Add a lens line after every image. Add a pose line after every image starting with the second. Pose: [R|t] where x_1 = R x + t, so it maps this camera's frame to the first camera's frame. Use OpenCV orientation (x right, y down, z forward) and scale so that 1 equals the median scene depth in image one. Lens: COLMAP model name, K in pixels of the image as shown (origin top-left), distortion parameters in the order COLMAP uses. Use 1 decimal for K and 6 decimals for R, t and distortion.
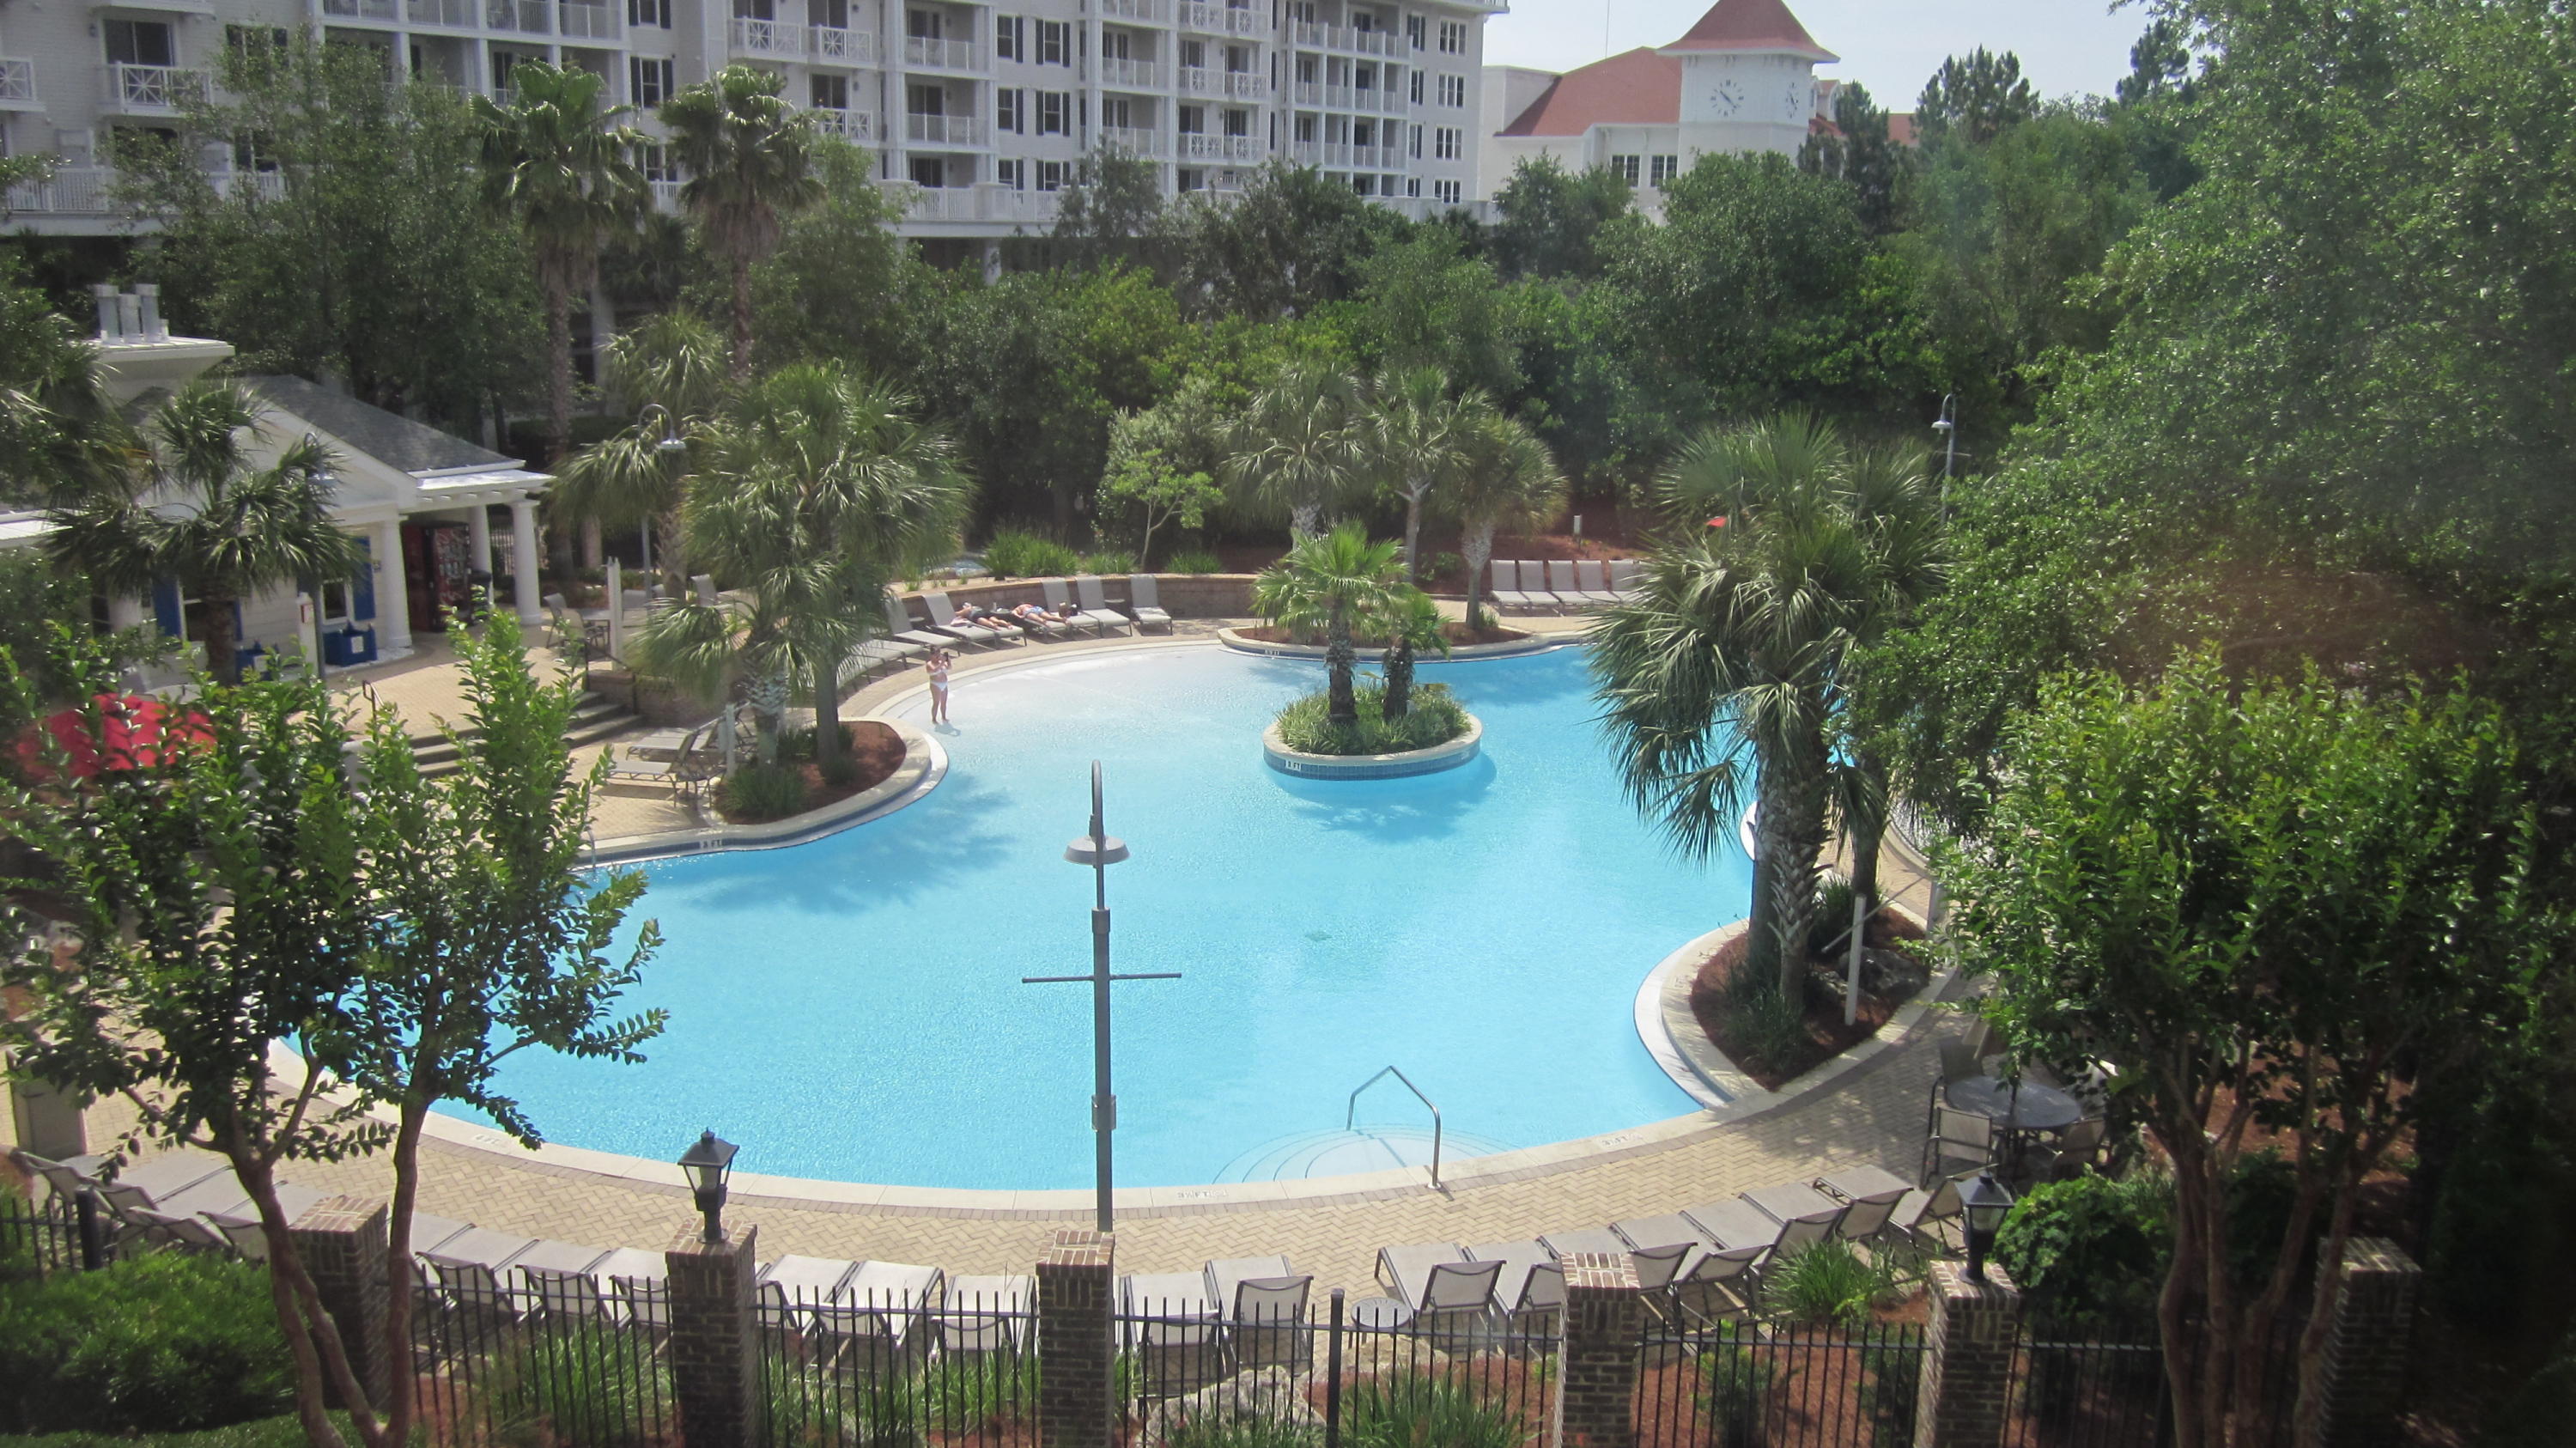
lens RADIAL K [[2209.4, 0, 1288.0], [0, 2209.4, 724.0], [0, 0, 1]] dist [-0.067427, 0.001003]
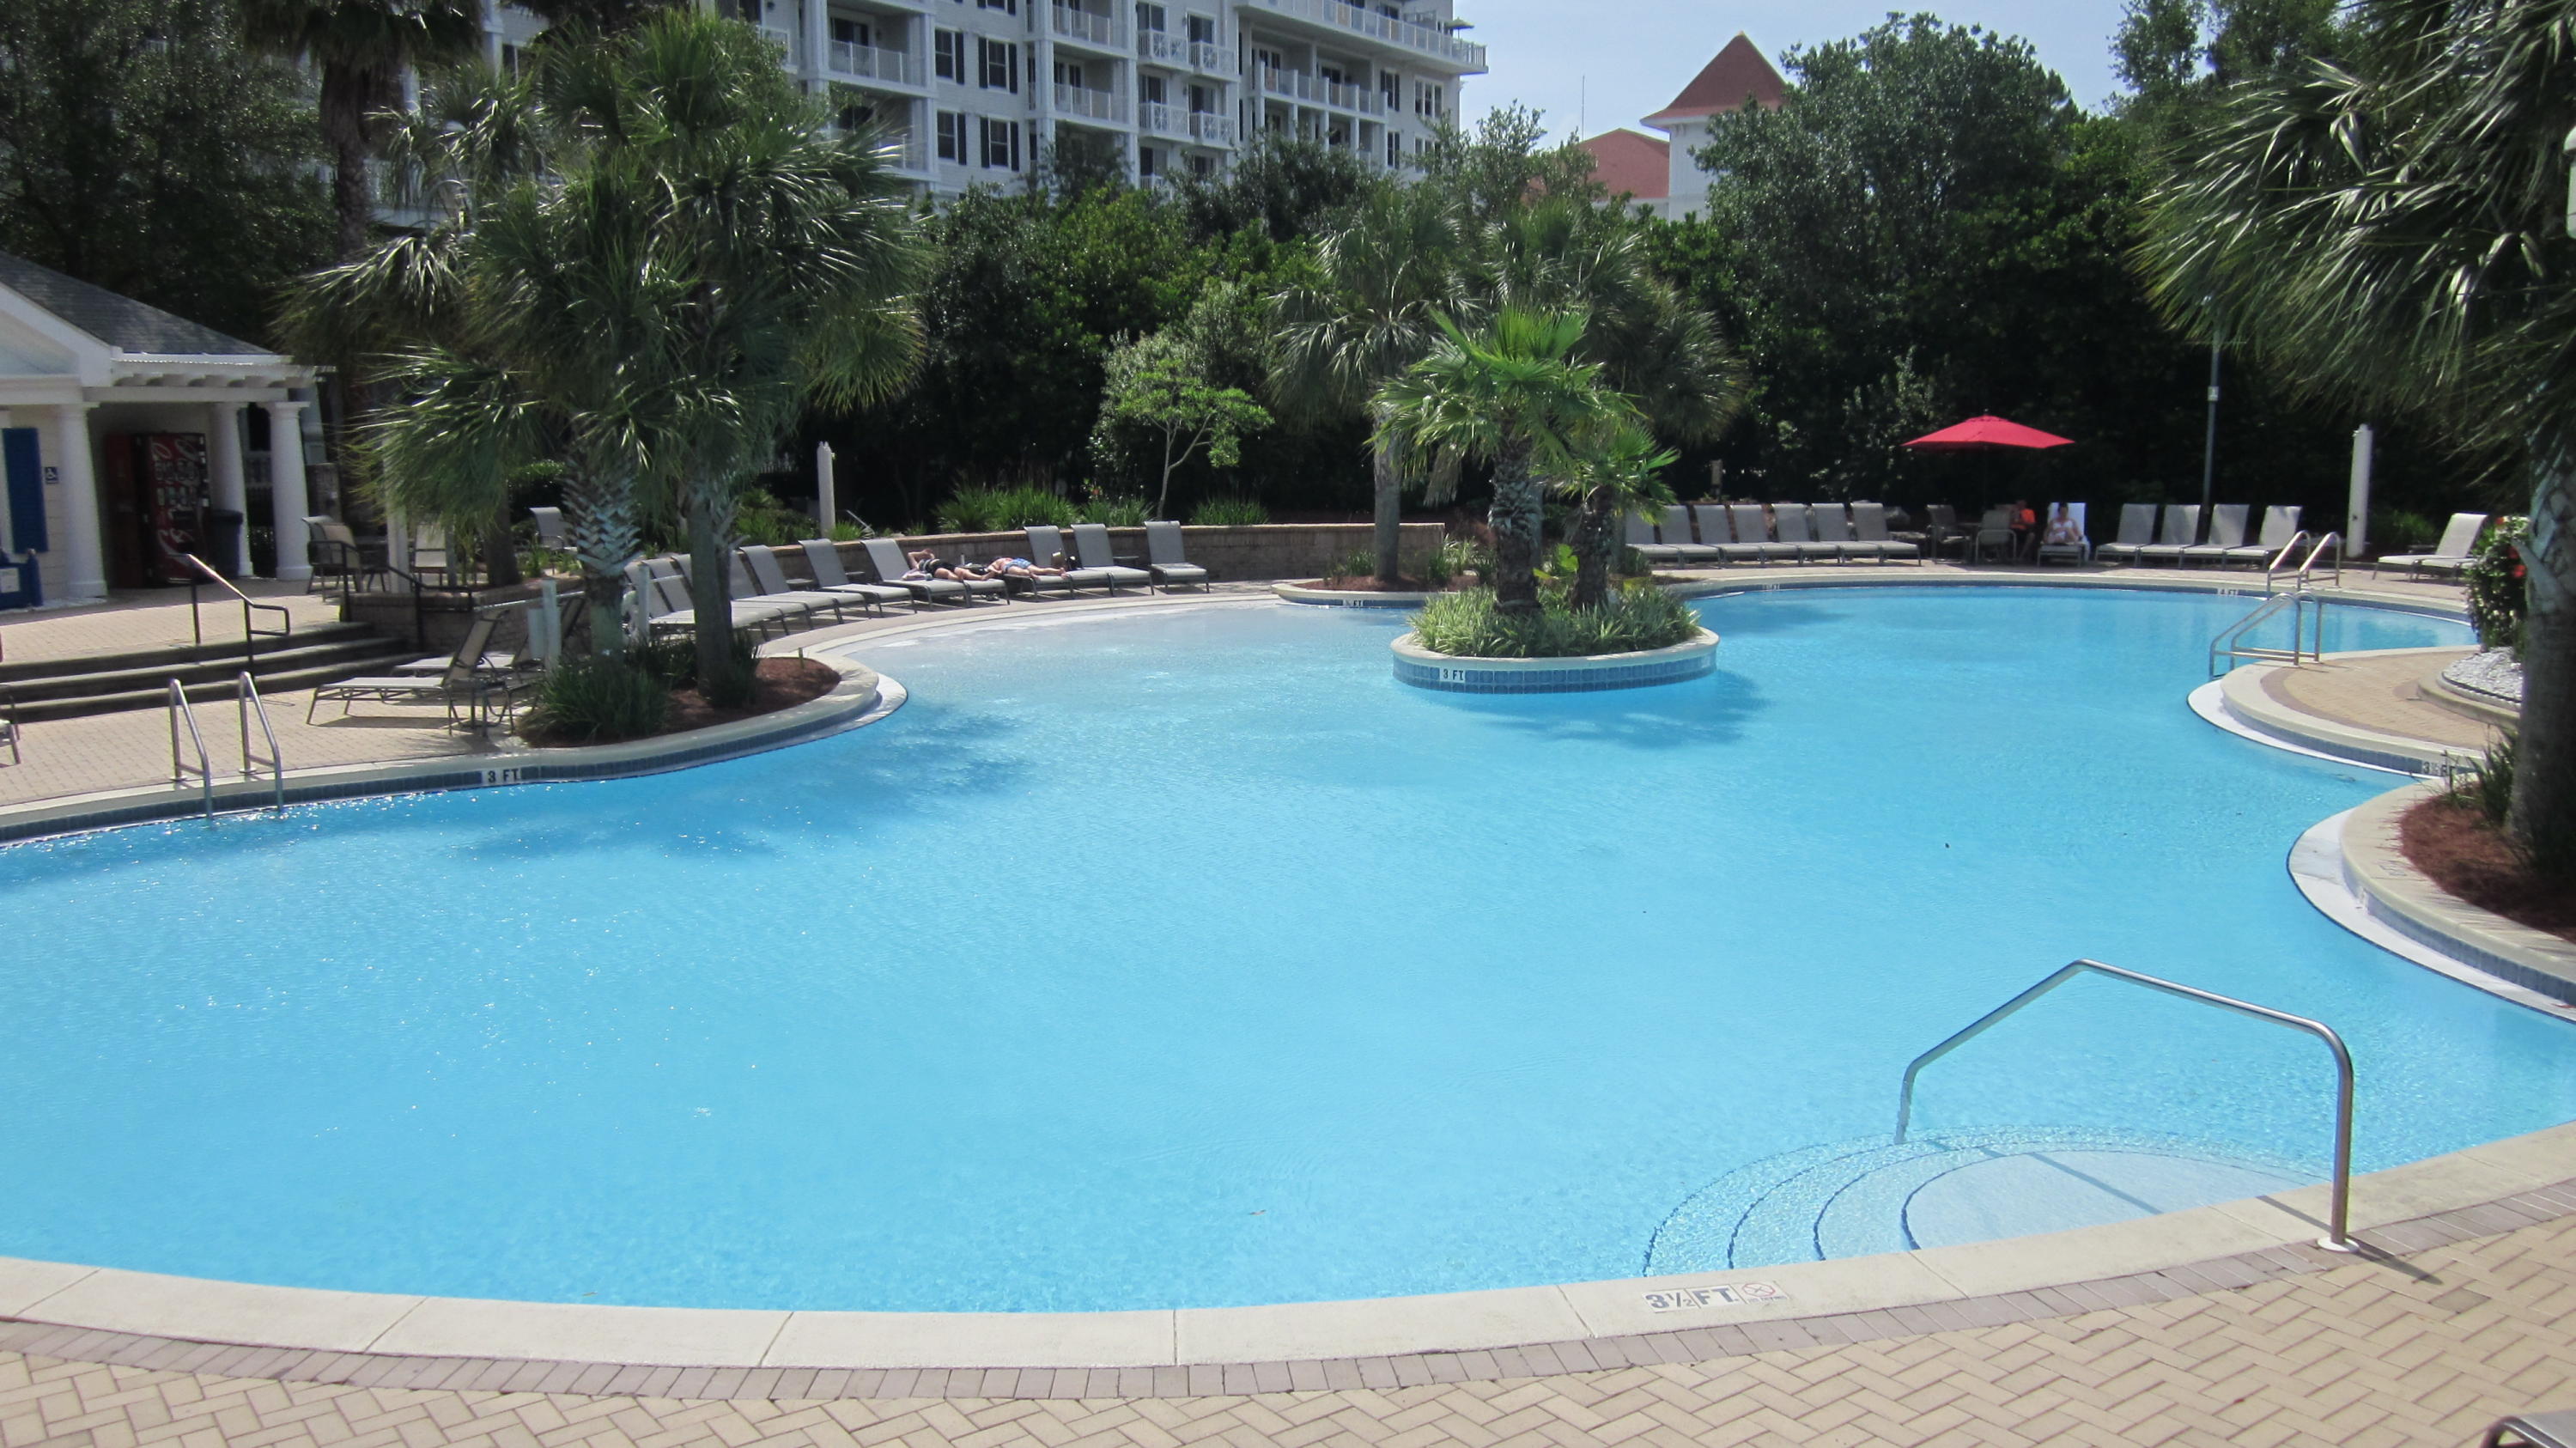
lens RADIAL K [[2156.0, 0, 1288.0], [0, 2156.0, 724.0], [0, 0, 1]] dist [-0.039643, -0.001657]
pose [[0.998926, -0.031992, 0.033517, -0.040036], [0.034998, 0.995024, -0.093286, 0.053856], [-0.030366, 0.094359, 0.995075, 0.231580]]
